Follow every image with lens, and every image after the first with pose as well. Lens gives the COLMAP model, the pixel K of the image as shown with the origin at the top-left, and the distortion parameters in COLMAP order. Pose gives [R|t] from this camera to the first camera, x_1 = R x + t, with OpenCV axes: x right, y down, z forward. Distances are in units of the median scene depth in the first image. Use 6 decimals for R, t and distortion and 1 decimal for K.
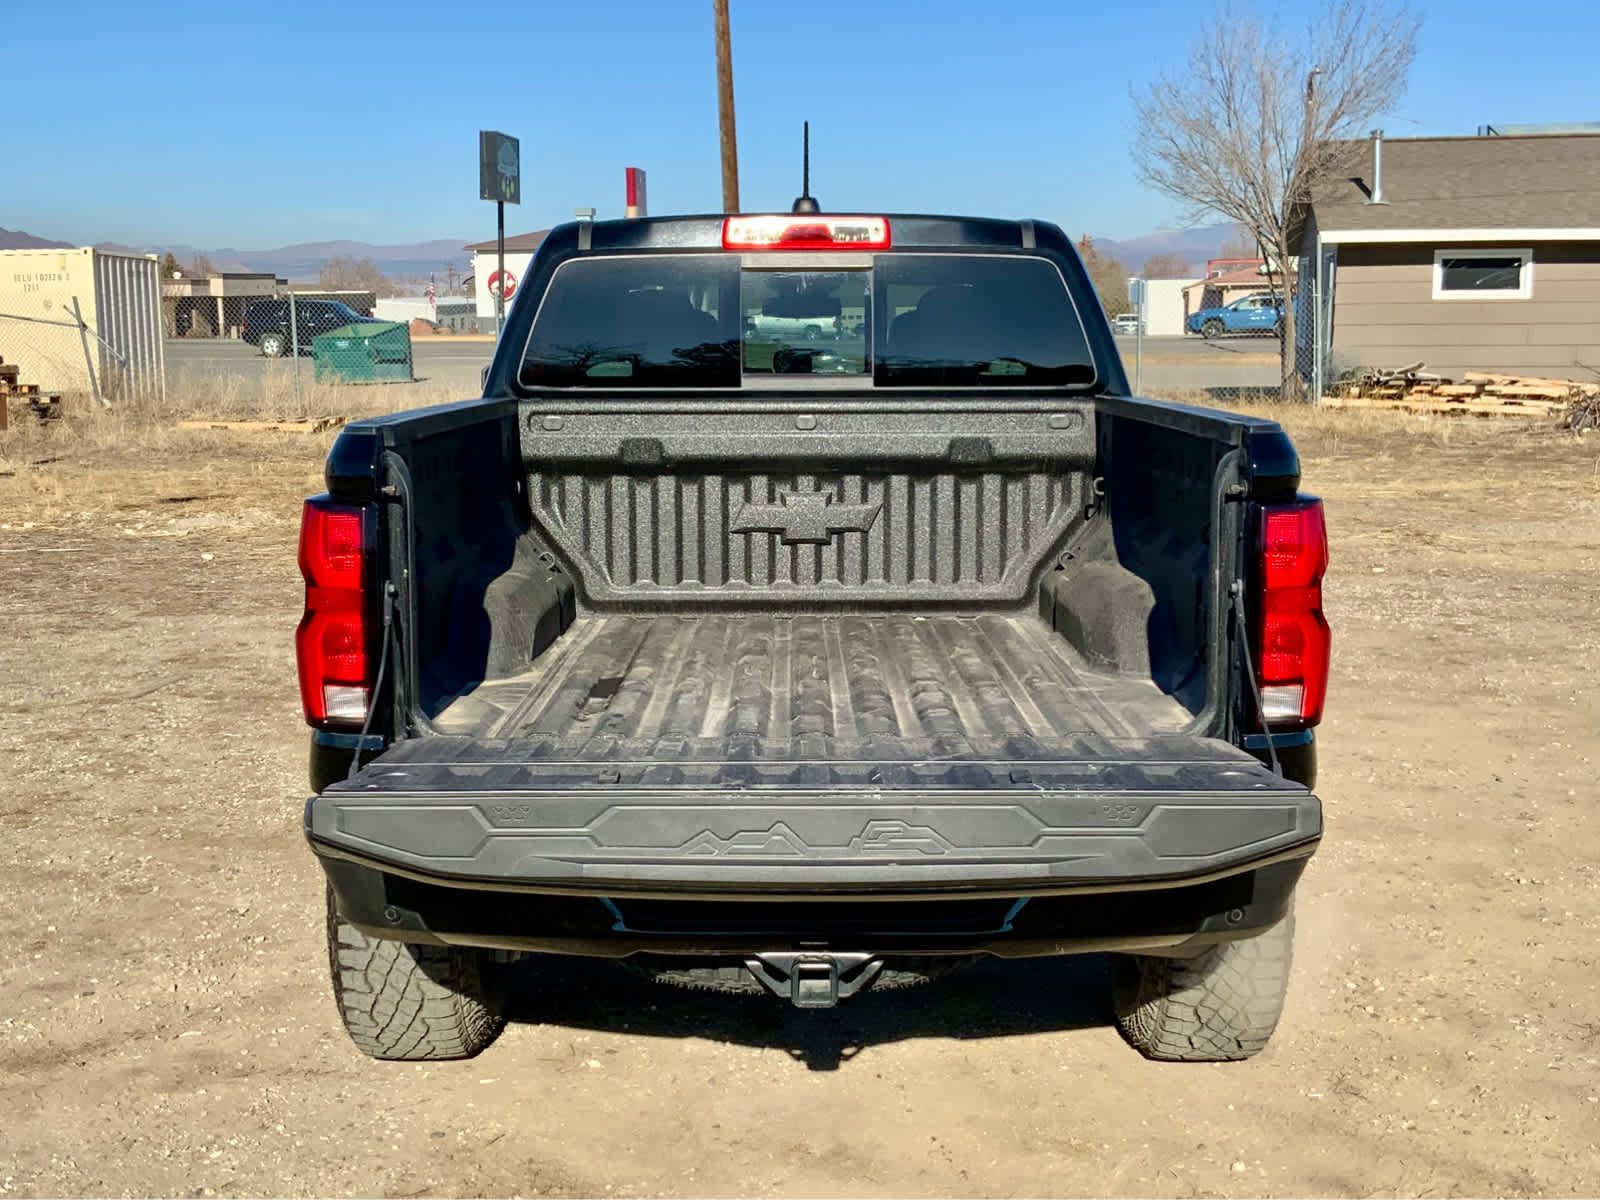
lens RADIAL K [[1831.9, 0, 806.9], [0, 1831.9, 561.9], [0, 0, 1]] dist [0.119984, -0.263516]
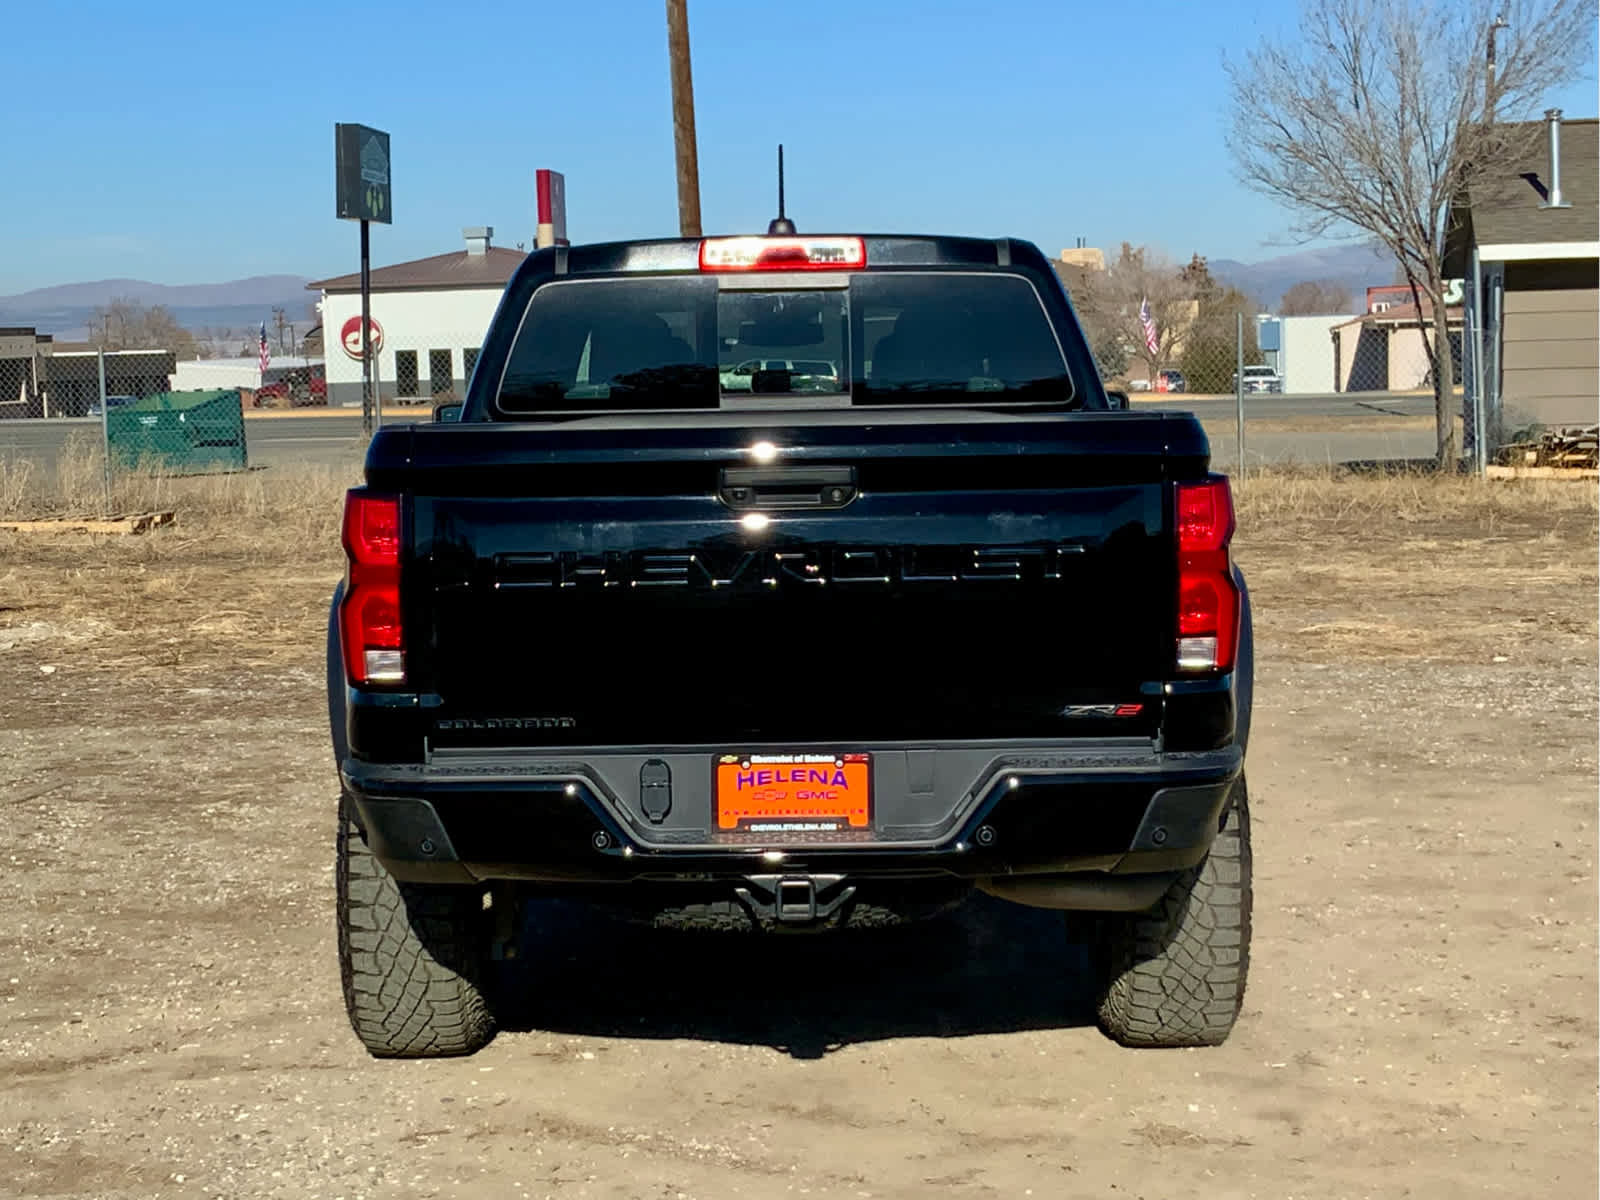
lens RADIAL K [[2815.4, 0, 801.4], [0, 2815.4, 647.4], [0, 0, 1]] dist [0.057032, 0.058168]
pose [[0.999888, -0.014960, -0.000549, 0.004463], [0.014926, 0.999104, -0.039607, 0.056026], [0.001141, 0.039594, 0.999215, -0.306388]]
